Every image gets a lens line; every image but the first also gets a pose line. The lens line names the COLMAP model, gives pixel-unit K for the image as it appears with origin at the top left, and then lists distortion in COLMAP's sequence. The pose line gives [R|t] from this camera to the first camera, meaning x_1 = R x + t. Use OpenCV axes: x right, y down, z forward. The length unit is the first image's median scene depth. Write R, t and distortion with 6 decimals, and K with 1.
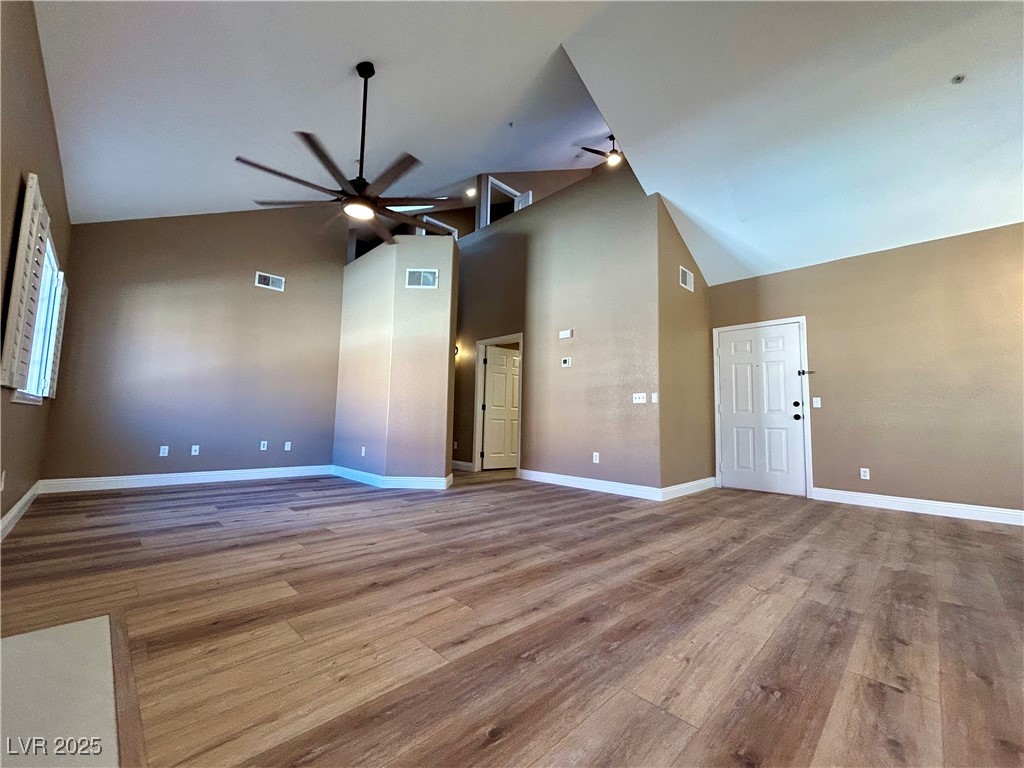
lens RADIAL K [[412.4, 0, 512.7], [0, 412.4, 382.7], [0, 0, 1]] dist [0.000103, -0.000560]
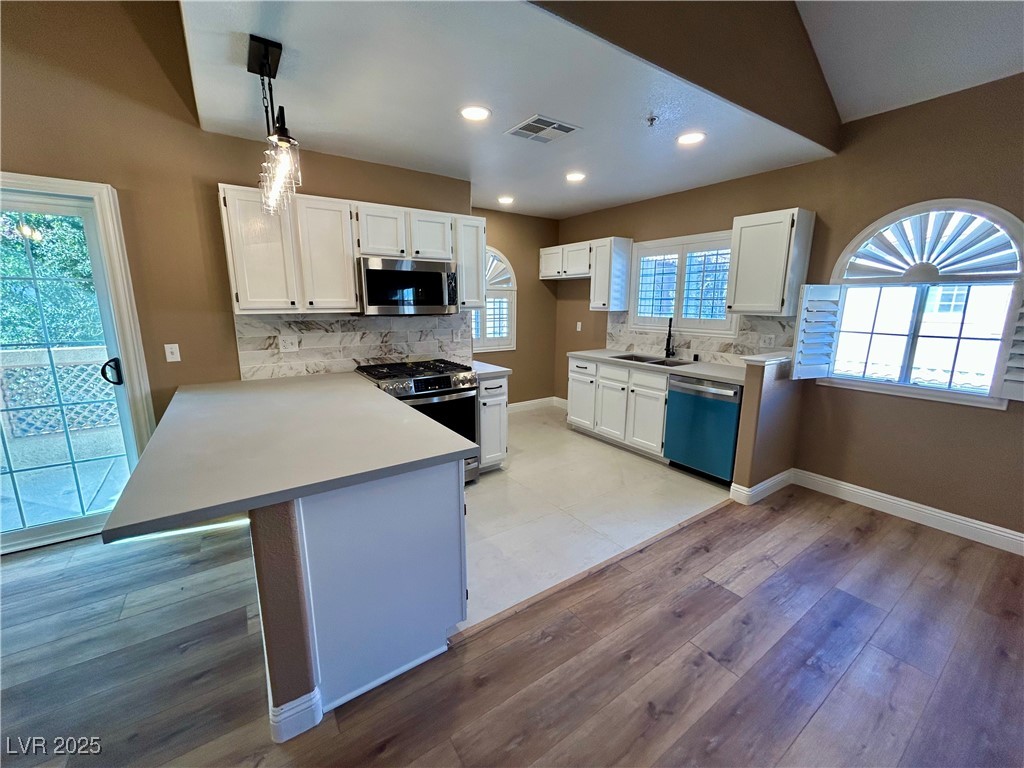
lens RADIAL K [[412.6, 0, 512.7], [0, 412.6, 382.5], [0, 0, 1]] dist [-0.000959, 0.000329]
pose [[-0.983256, -0.063431, 0.170835, 0.589049], [-0.046050, 0.993526, 0.103851, -0.115351], [-0.176317, 0.094245, -0.979811, 0.997490]]
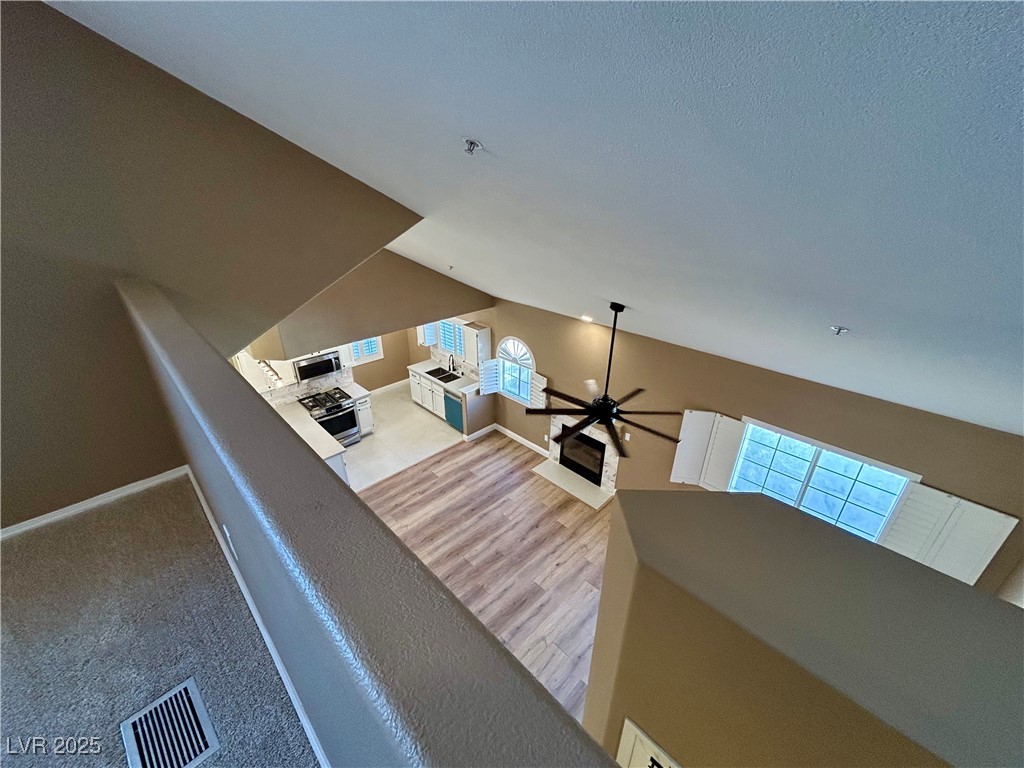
lens RADIAL K [[412.4, 0, 512.7], [0, 412.4, 382.7], [0, 0, 1]] dist [0.000103, -0.000560]
pose [[-0.999378, -0.029899, -0.018708, -0.047527], [-0.034454, 0.941005, 0.336635, -0.991925], [0.007539, 0.337070, -0.941449, 2.288042]]
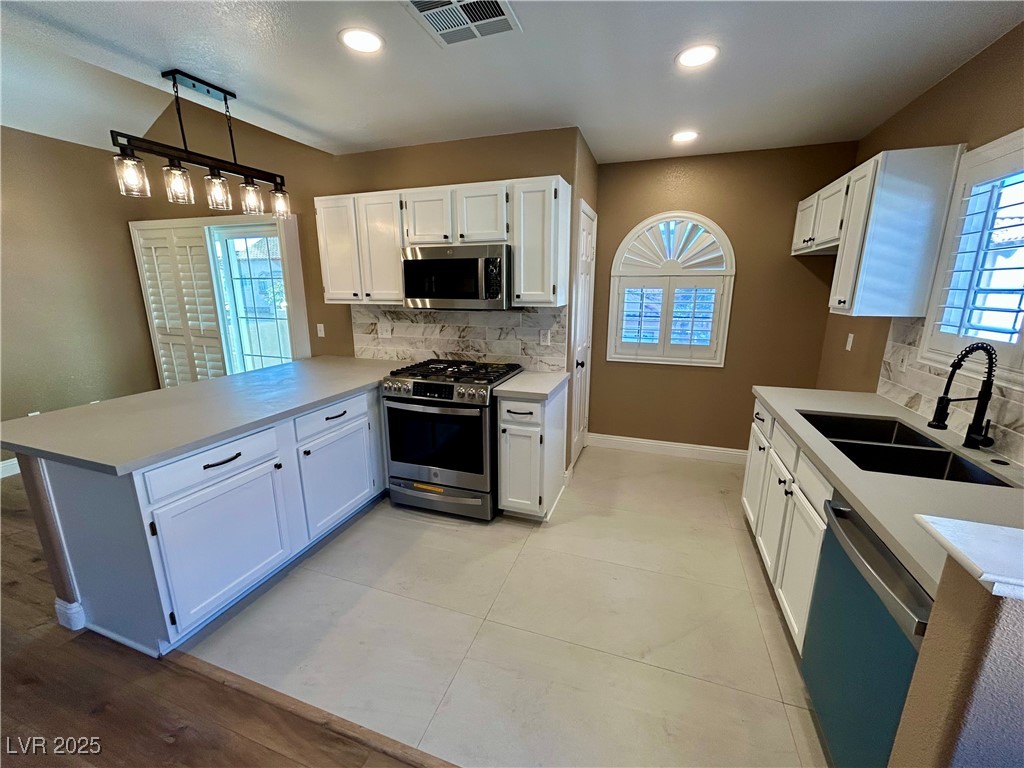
lens RADIAL K [[412.6, 0, 512.7], [0, 412.6, 382.5], [0, 0, 1]] dist [-0.000959, 0.000329]
pose [[-0.437831, -0.228104, 0.869639, 0.132787], [-0.100396, 0.973634, 0.204835, -0.208695], [-0.893434, 0.002375, -0.449188, 0.289909]]
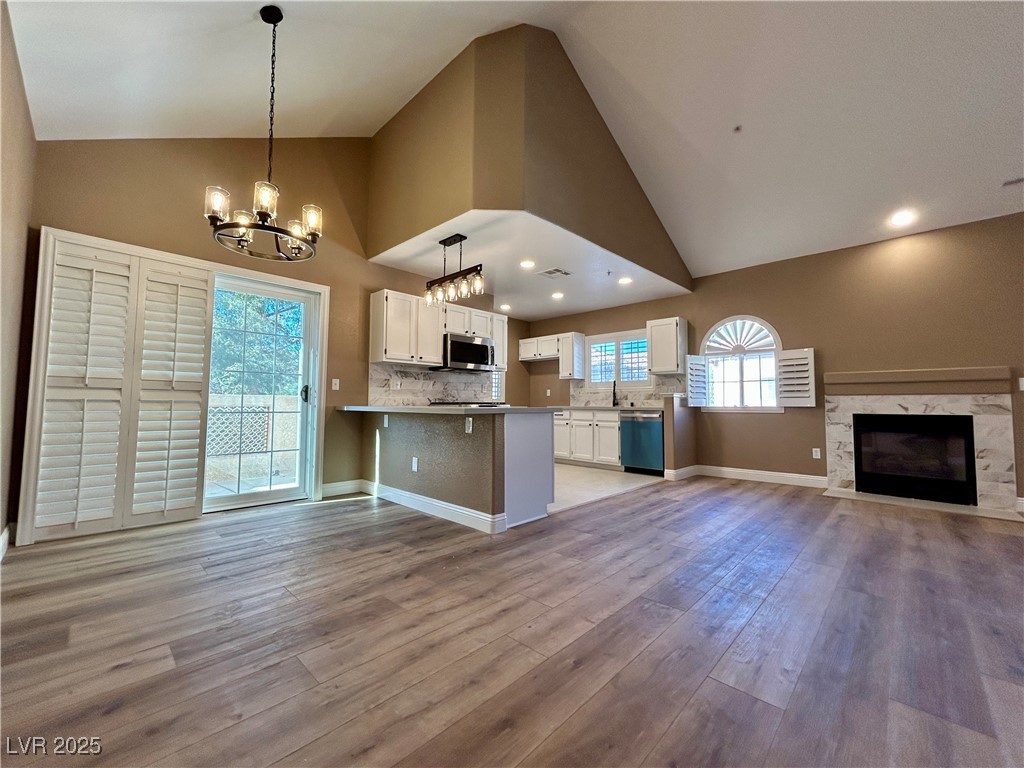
lens RADIAL K [[412.6, 0, 512.7], [0, 412.6, 382.5], [0, 0, 1]] dist [-0.000959, 0.000329]
pose [[-0.999383, -0.030697, -0.017062, 0.886500], [-0.027779, 0.988176, -0.150785, 0.136809], [0.021489, -0.150218, -0.988419, 1.660366]]
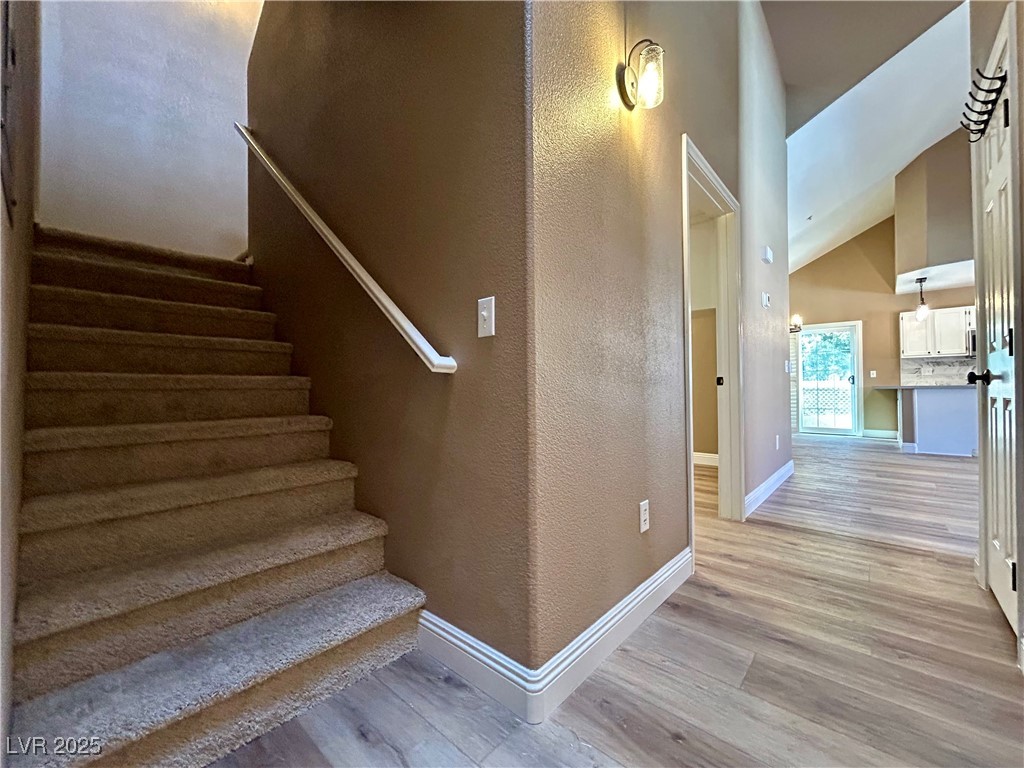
lens RADIAL K [[412.6, 0, 512.7], [0, 412.6, 382.5], [0, 0, 1]] dist [-0.000959, 0.000329]
pose [[-0.061985, -0.006565, 0.998055, -0.843848], [-0.093539, 0.995615, 0.000740, 0.195644], [-0.993684, -0.093311, -0.062327, 2.524183]]
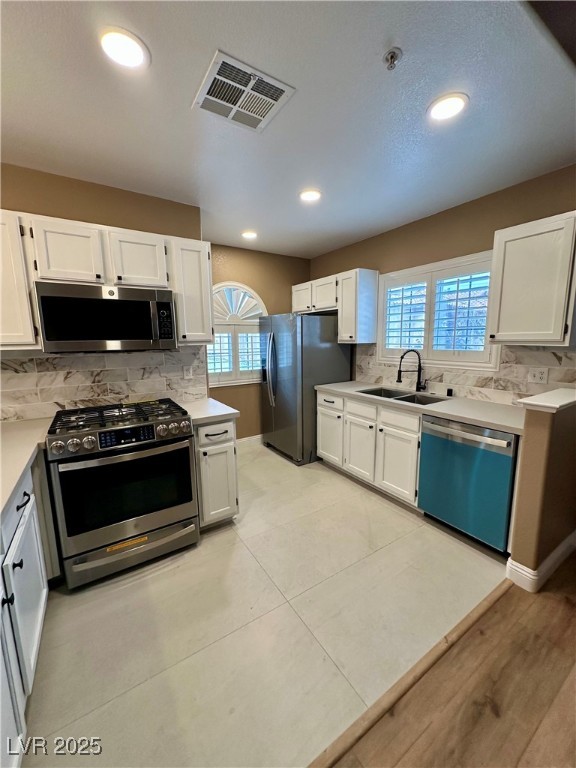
lens RADIAL K [[304.7, 0, 289.1], [0, 304.7, 384.5], [0, 0, 1]] dist [-0.001723, -0.000002]
pose [[-0.978207, -0.045019, 0.202691, 0.525222], [-0.033226, 0.997571, 0.061218, -0.146734], [-0.204954, 0.053149, -0.977327, 0.564630]]
